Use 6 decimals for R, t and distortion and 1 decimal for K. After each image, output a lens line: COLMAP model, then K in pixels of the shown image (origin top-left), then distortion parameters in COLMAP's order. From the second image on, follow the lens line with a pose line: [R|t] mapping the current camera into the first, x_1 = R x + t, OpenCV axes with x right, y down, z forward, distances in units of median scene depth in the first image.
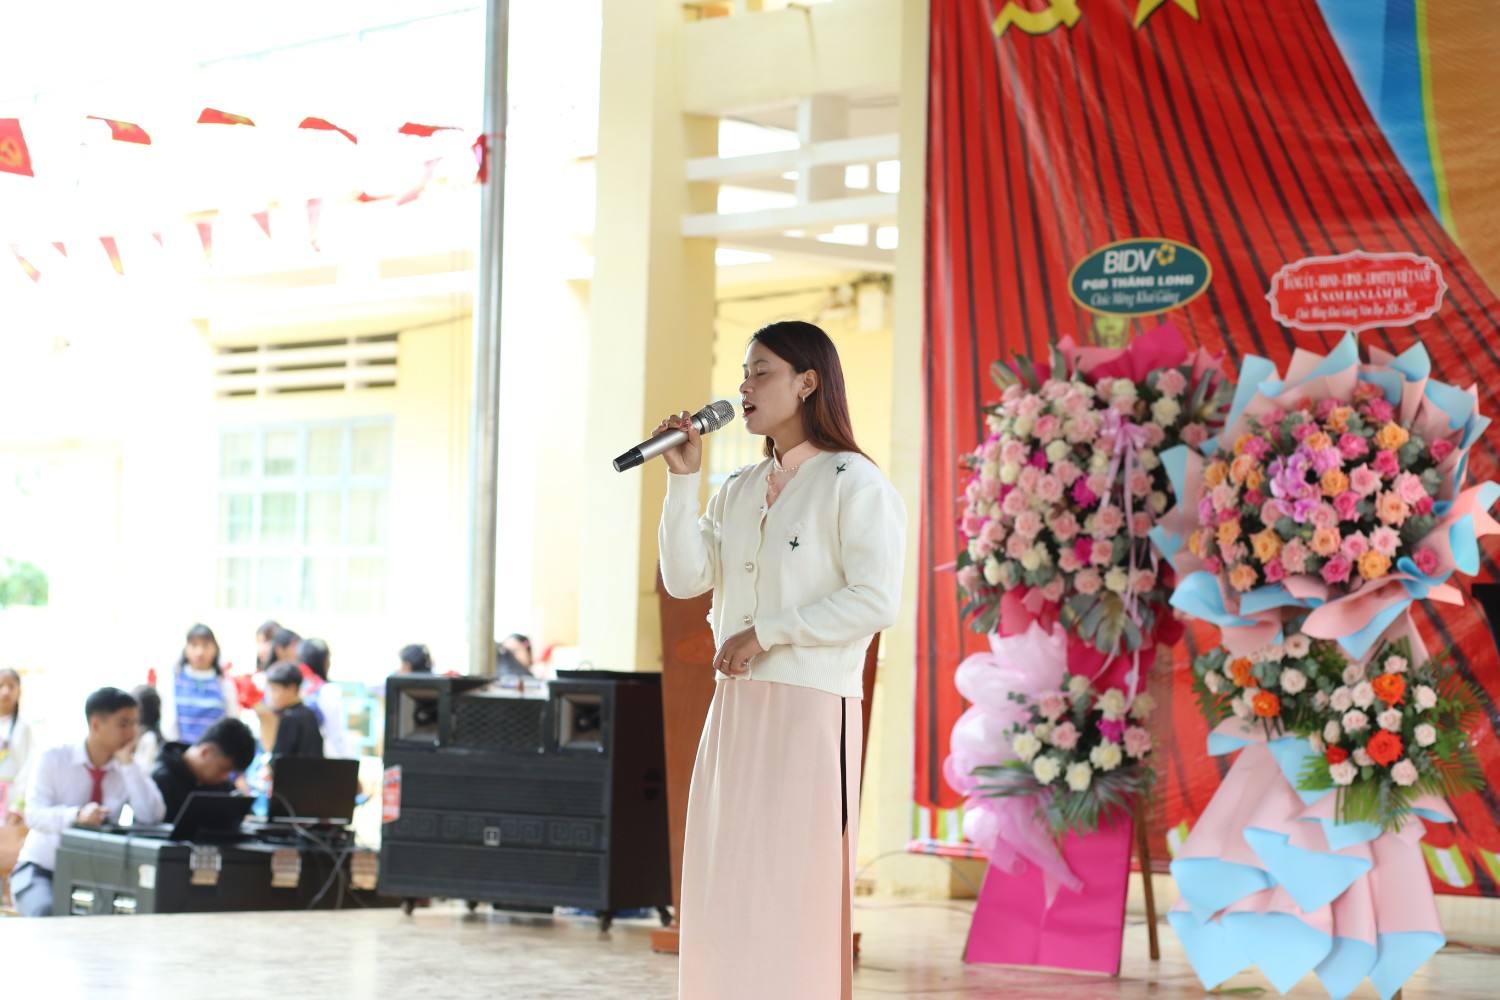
lens RADIAL K [[3543.8, 0, 750.8], [0, 3543.8, 500.9], [0, 0, 1]] dist [-0.073382, -1.435515]
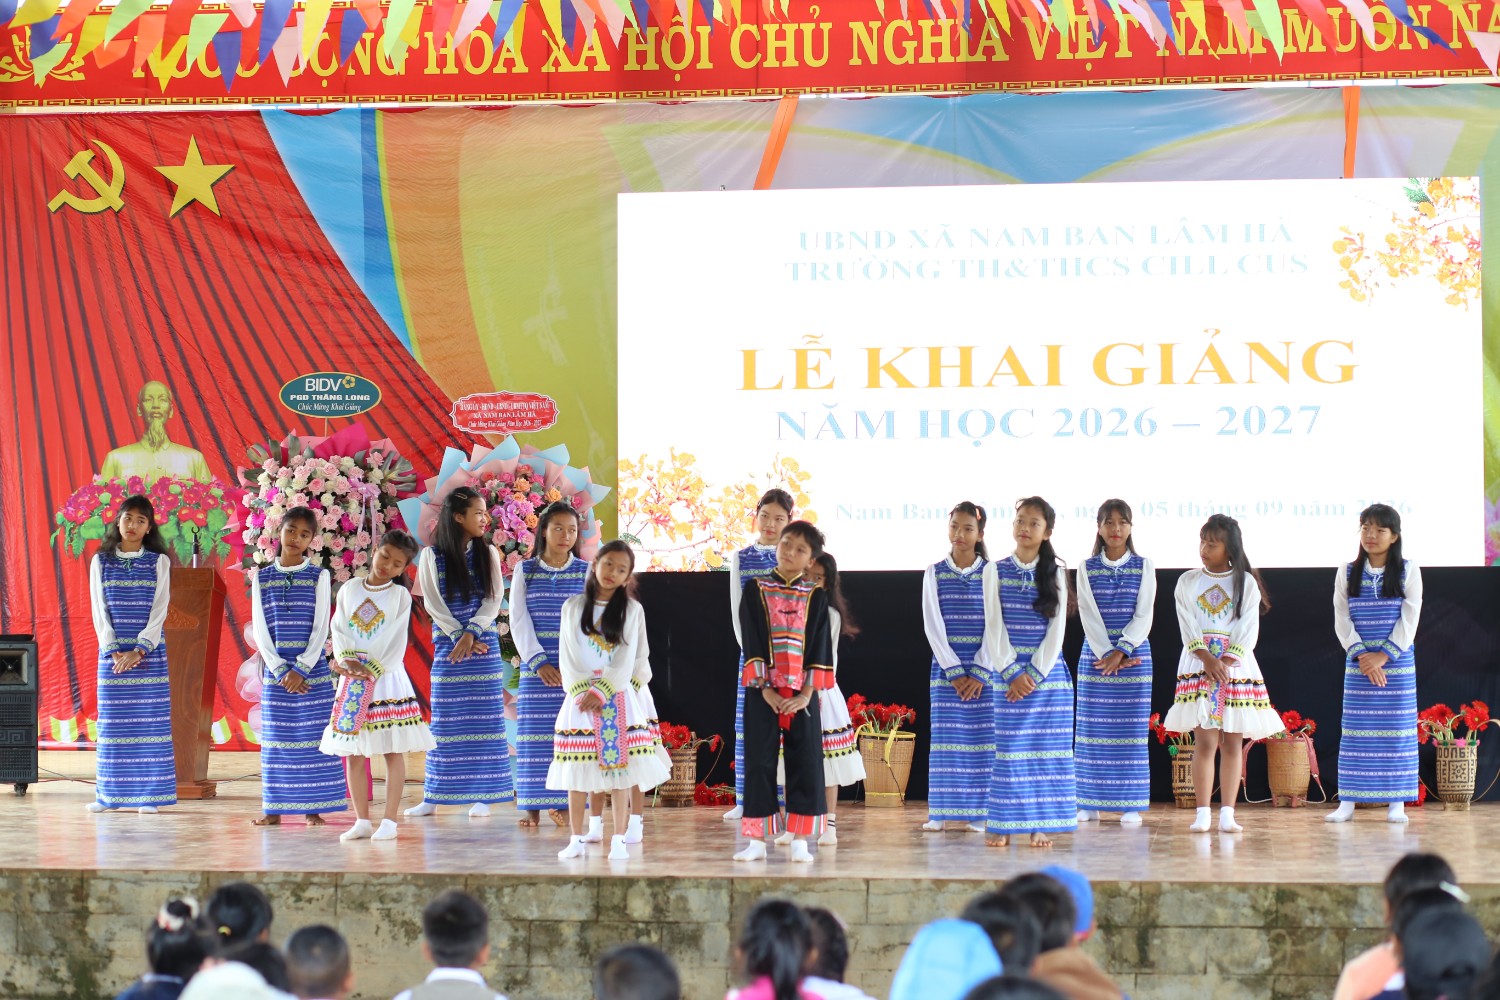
lens RADIAL K [[3531.9, 0, 746.9], [0, 3531.9, 498.1], [0, 0, 1]] dist [-0.103235, -1.316360]
pose [[0.750856, -0.008216, 0.660415, -0.901829], [-0.005752, 0.999803, 0.018979, -0.049037], [-0.660441, -0.018049, 0.750661, -0.426328]]
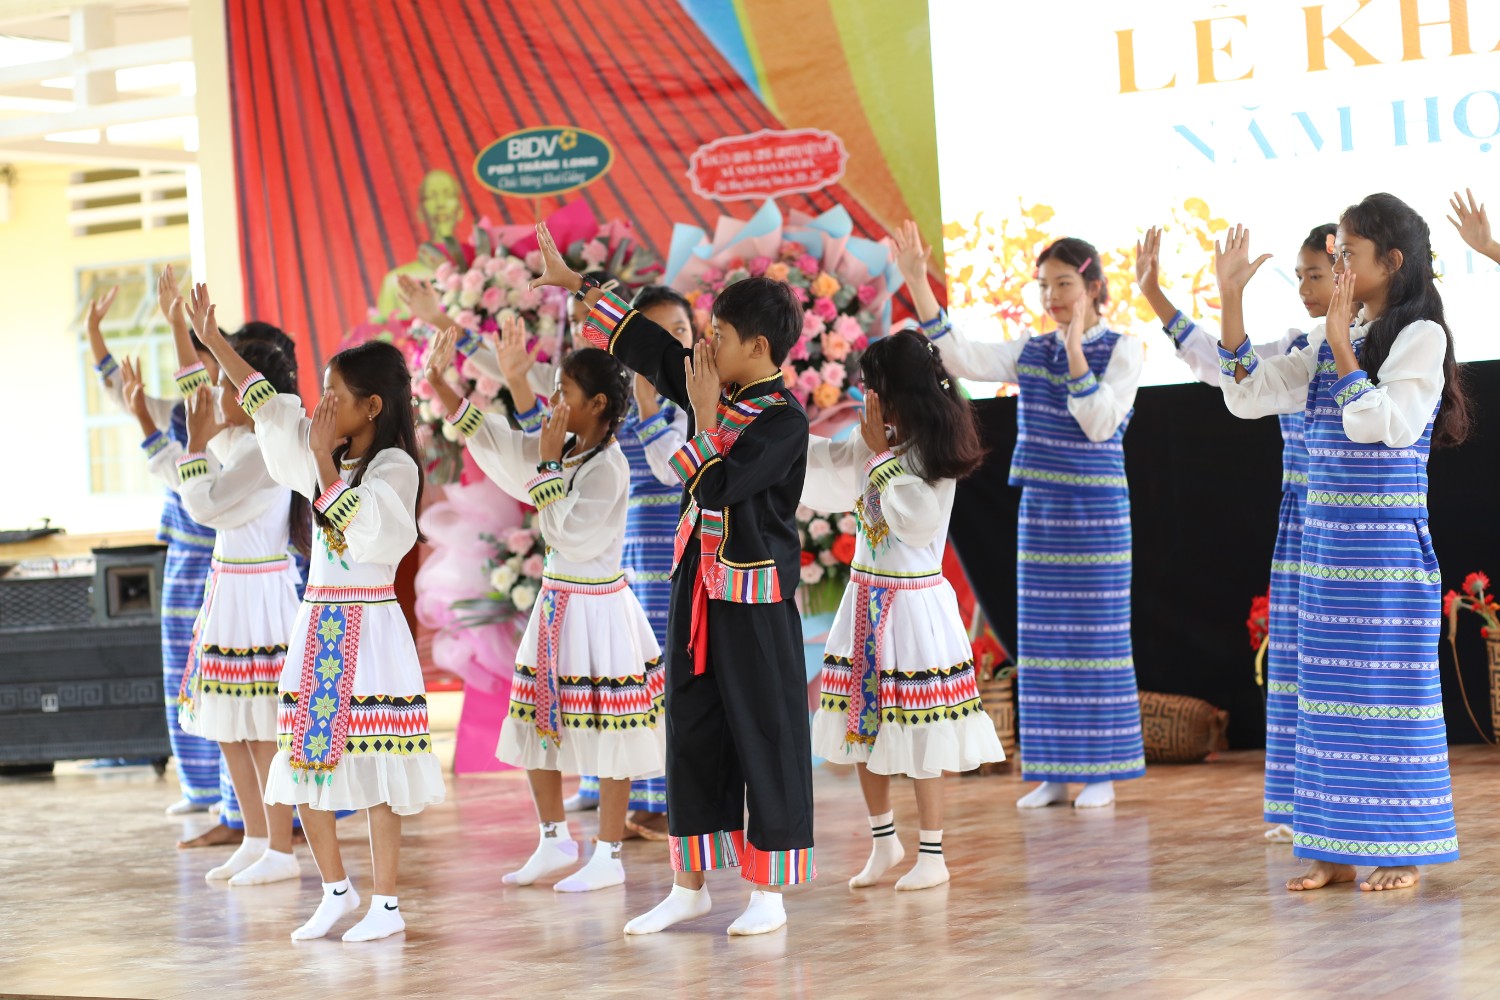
lens RADIAL K [[3563.2, 0, 753.7], [0, 3563.2, 501.0], [0, 0, 1]] dist [-0.081293, -0.980350]
pose [[0.938042, -0.083562, 0.336295, -0.230854], [0.070608, 0.996220, 0.050591, -0.007973], [-0.339252, -0.023711, 0.940397, -0.104849]]
